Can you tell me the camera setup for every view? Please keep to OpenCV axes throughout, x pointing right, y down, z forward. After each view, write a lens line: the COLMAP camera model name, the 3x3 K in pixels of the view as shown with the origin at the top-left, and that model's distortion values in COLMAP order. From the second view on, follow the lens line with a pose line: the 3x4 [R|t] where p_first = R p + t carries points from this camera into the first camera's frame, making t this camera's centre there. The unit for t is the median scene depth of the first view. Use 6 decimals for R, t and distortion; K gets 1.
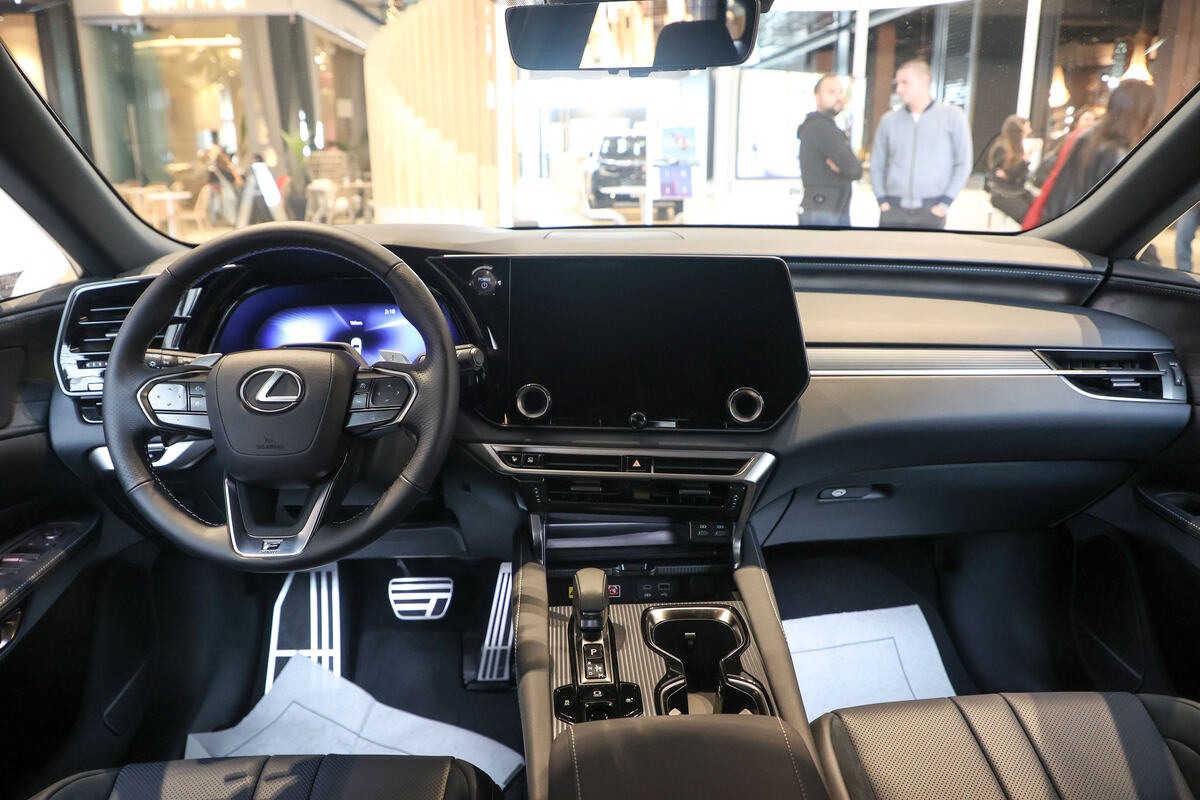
lens RADIAL K [[828.7, 0, 584.2], [0, 828.7, 399.5], [0, 0, 1]] dist [-0.050917, 0.007525]
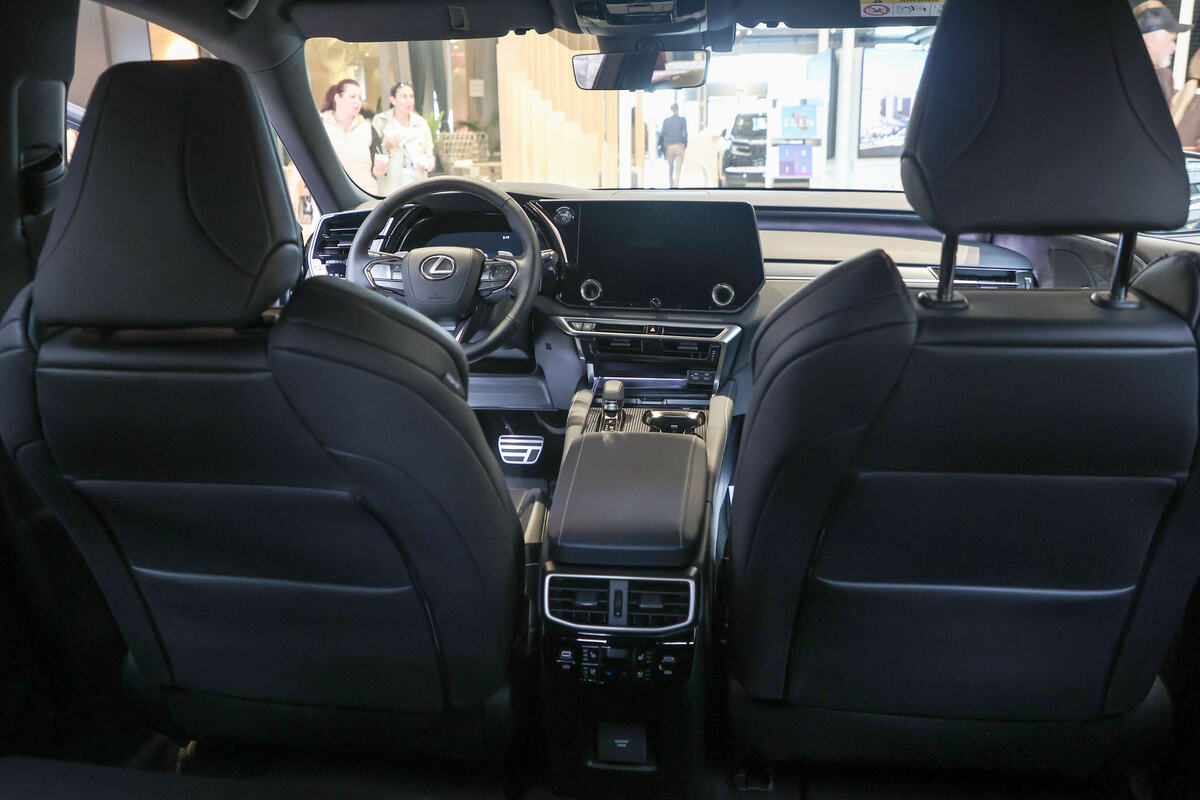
lens RADIAL K [[962.6, 0, 603.3], [0, 962.6, 397.4], [0, 0, 1]] dist [-0.099470, -0.001695]
pose [[0.990009, 0.032324, -0.137252, 0.217386], [-0.034744, 0.999280, -0.015274, 0.228862], [0.136660, 0.019890, 0.990418, -0.805272]]
